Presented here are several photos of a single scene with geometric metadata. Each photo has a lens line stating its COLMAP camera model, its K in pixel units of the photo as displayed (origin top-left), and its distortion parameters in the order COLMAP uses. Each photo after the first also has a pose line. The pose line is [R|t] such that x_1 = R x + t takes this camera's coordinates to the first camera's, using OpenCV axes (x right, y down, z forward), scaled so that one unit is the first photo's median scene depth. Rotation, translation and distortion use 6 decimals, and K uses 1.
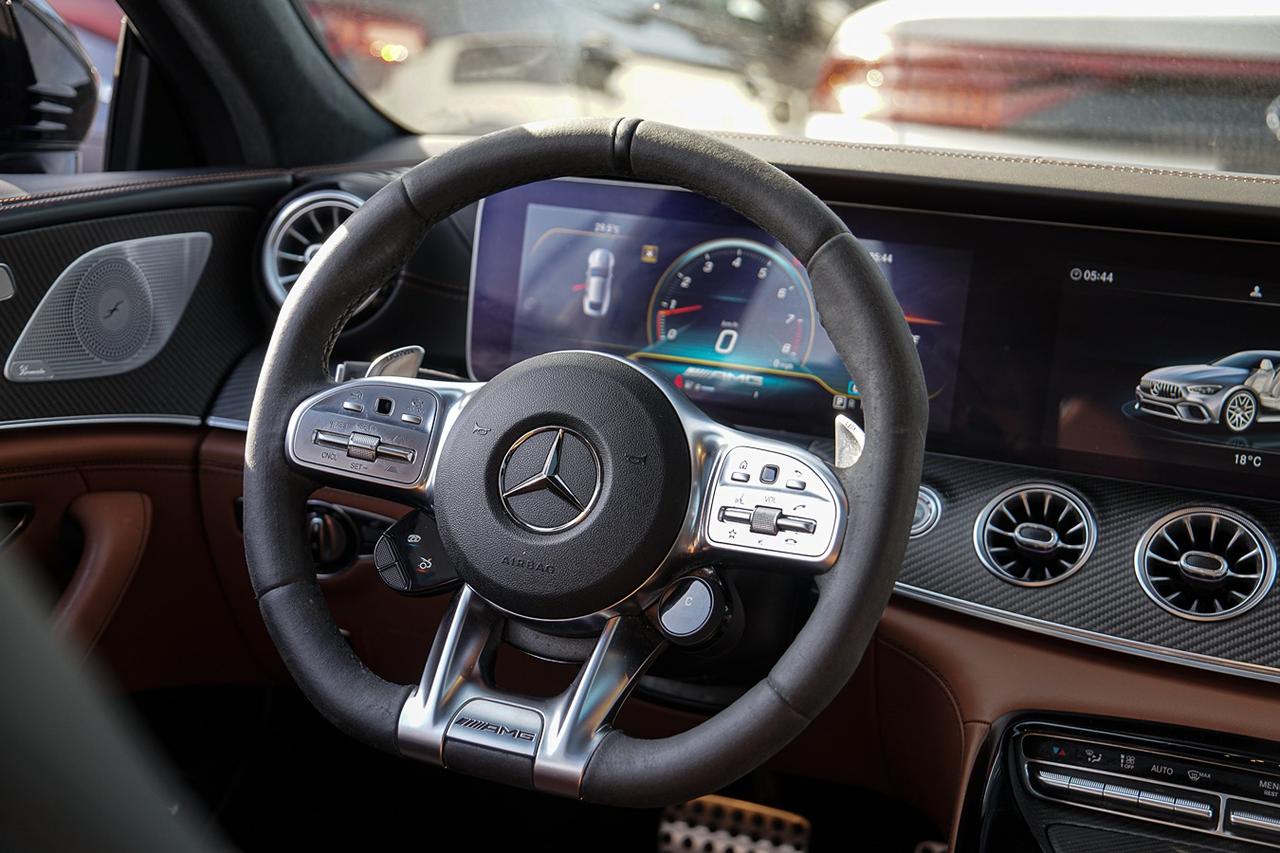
lens RADIAL K [[2070.2, 0, 640.0], [0, 2070.2, 426.5], [0, 0, 1]] dist [0.179036, 0.884947]
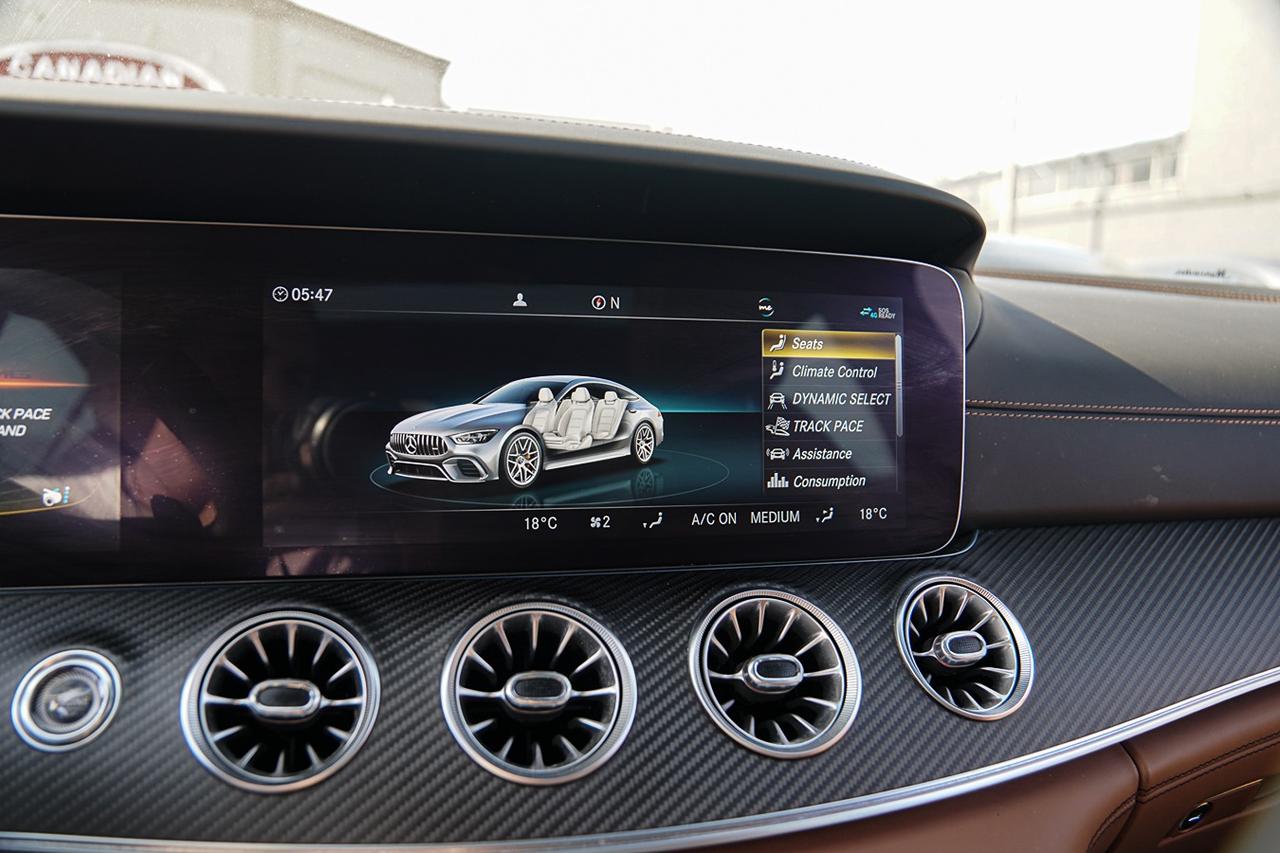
lens RADIAL K [[996.1, 0, 640.0], [0, 996.1, 426.5], [0, 0, 1]] dist [-0.161797, 0.160706]
pose [[0.811854, -0.116610, 0.572097, 0.121431], [0.139040, 0.990276, 0.004538, -0.015123], [-0.567064, 0.075860, 0.820173, 0.706800]]
